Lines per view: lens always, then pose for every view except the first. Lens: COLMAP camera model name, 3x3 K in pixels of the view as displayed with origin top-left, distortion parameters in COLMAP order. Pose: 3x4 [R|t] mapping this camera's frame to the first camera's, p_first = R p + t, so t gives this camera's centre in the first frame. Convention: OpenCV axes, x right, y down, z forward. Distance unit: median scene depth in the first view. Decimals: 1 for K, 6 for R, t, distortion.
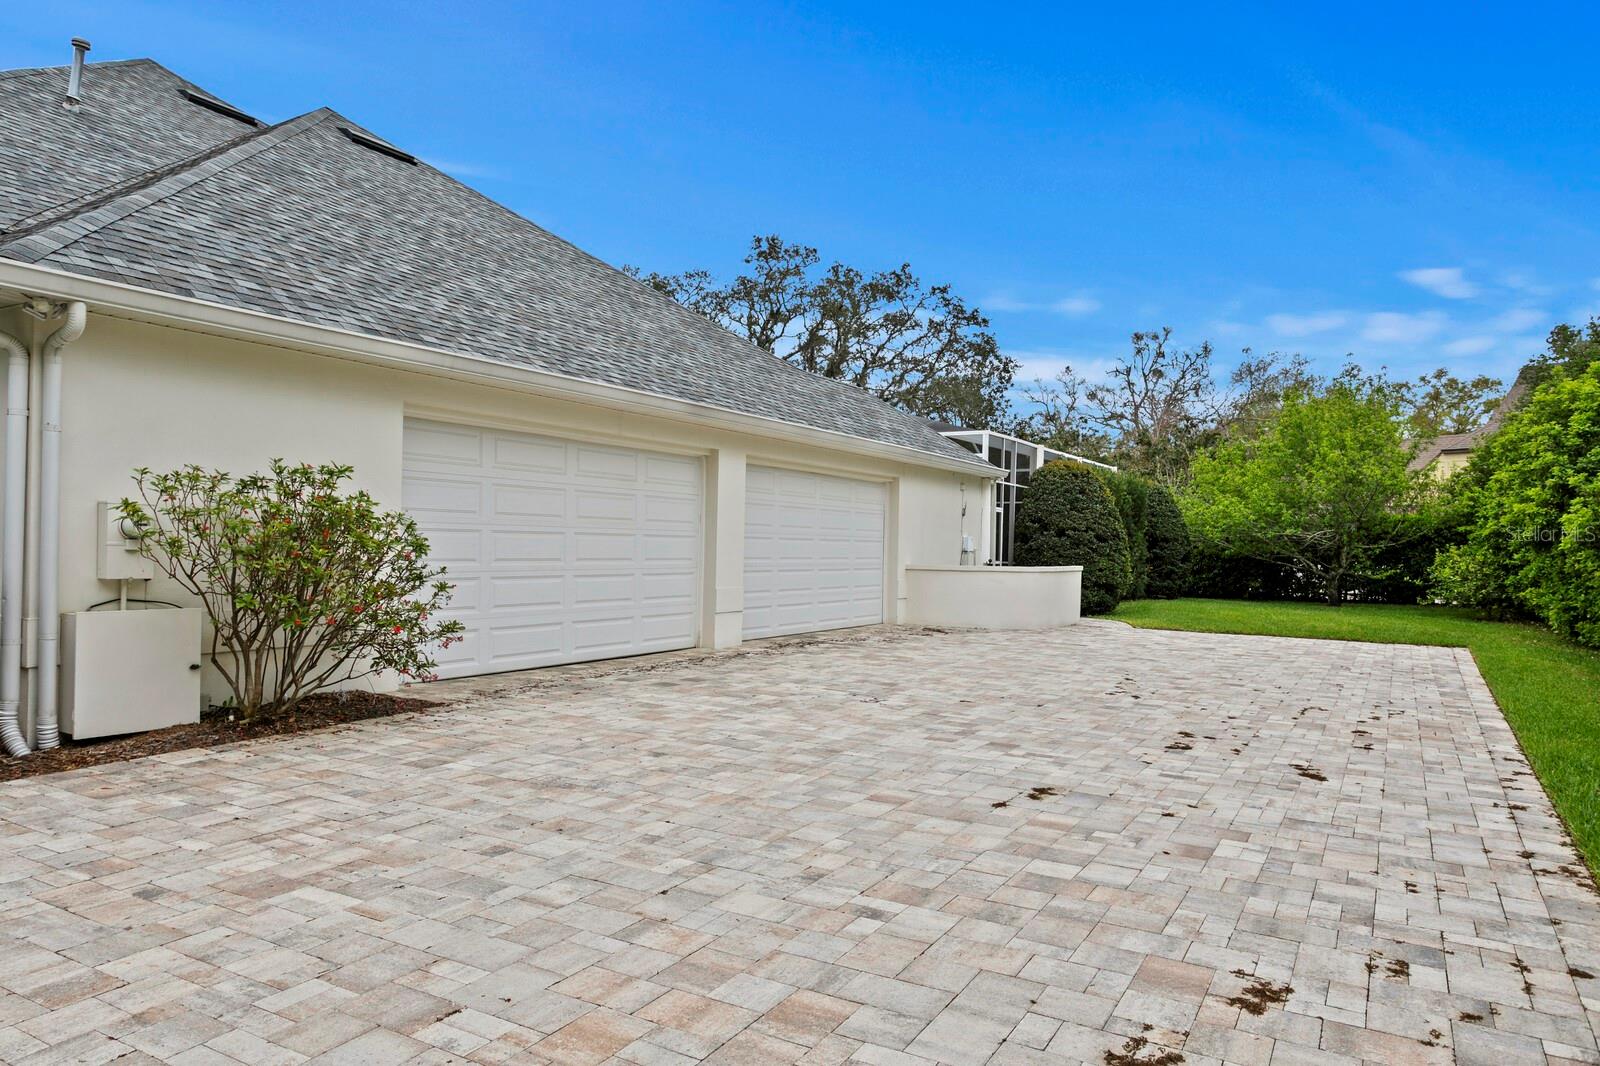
lens RADIAL K [[1012.2, 0, 800.0], [0, 1012.2, 533.0], [0, 0, 1]] dist [0.002680, 0.000292]
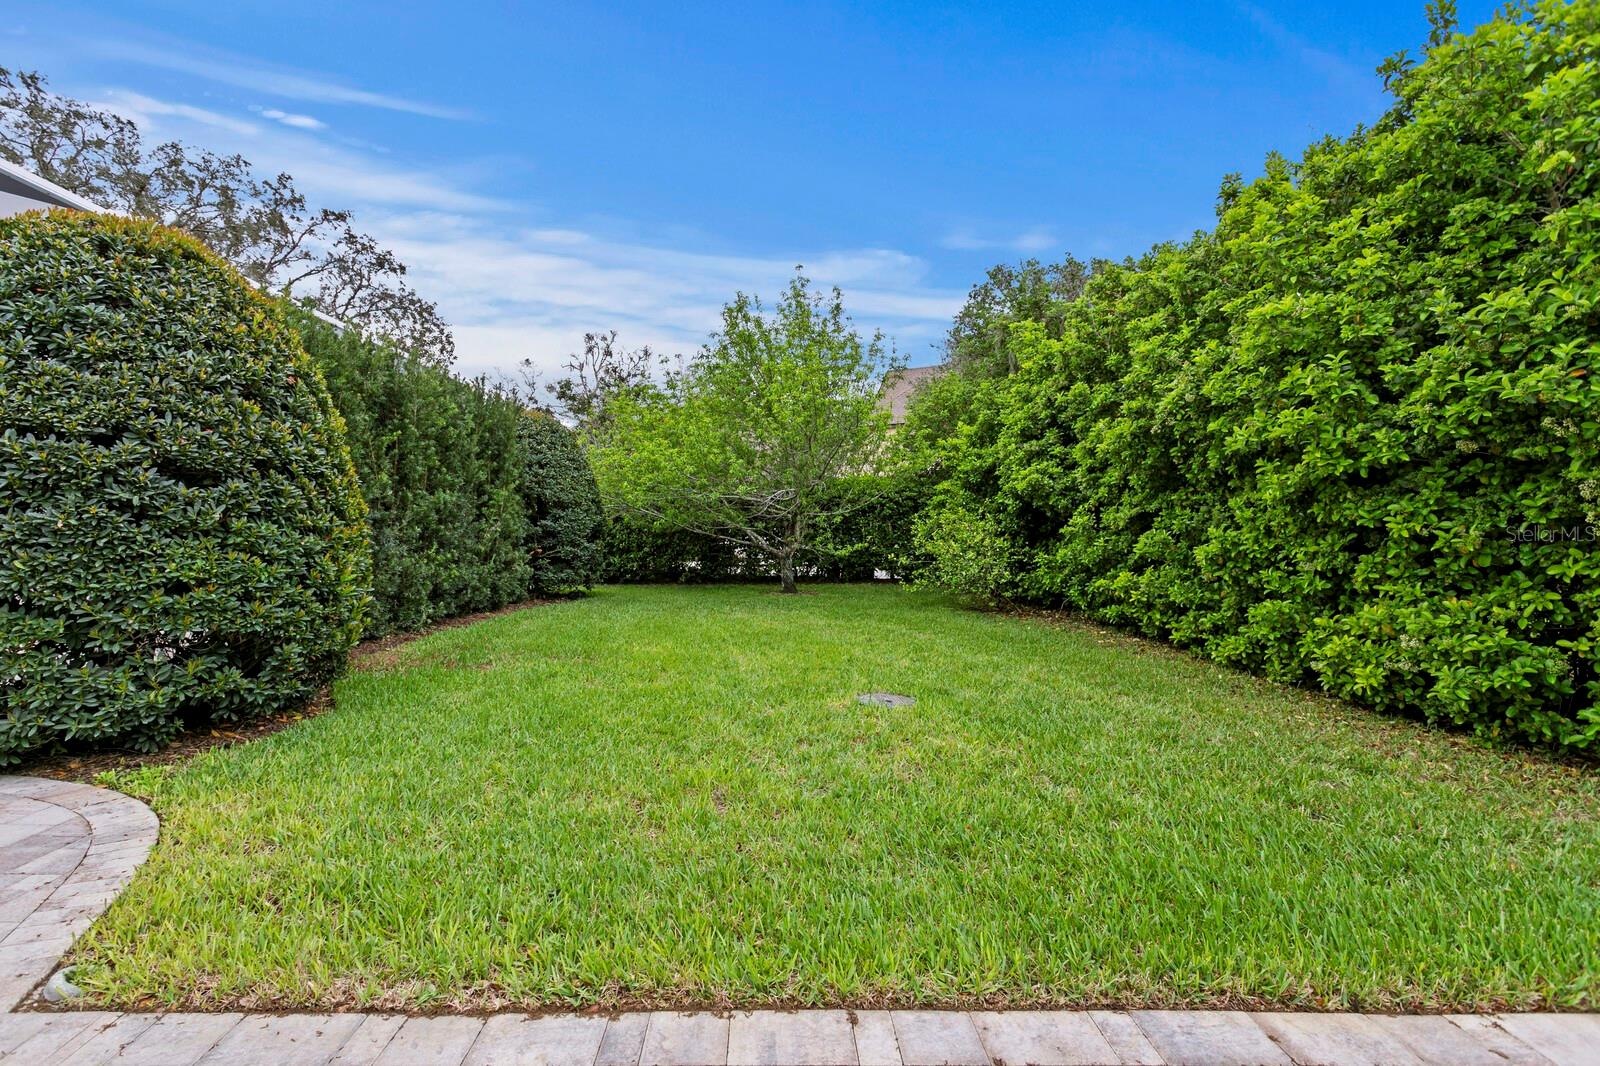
lens RADIAL K [[764.2, 0, 791.0], [0, 764.2, 526.9], [0, 0, 1]] dist [0.008638, 0.000515]
pose [[0.847820, -0.017586, 0.529992, 0.227294], [0.009612, 0.999795, 0.017798, 0.012997], [-0.530197, -0.009995, 0.847816, 0.517934]]
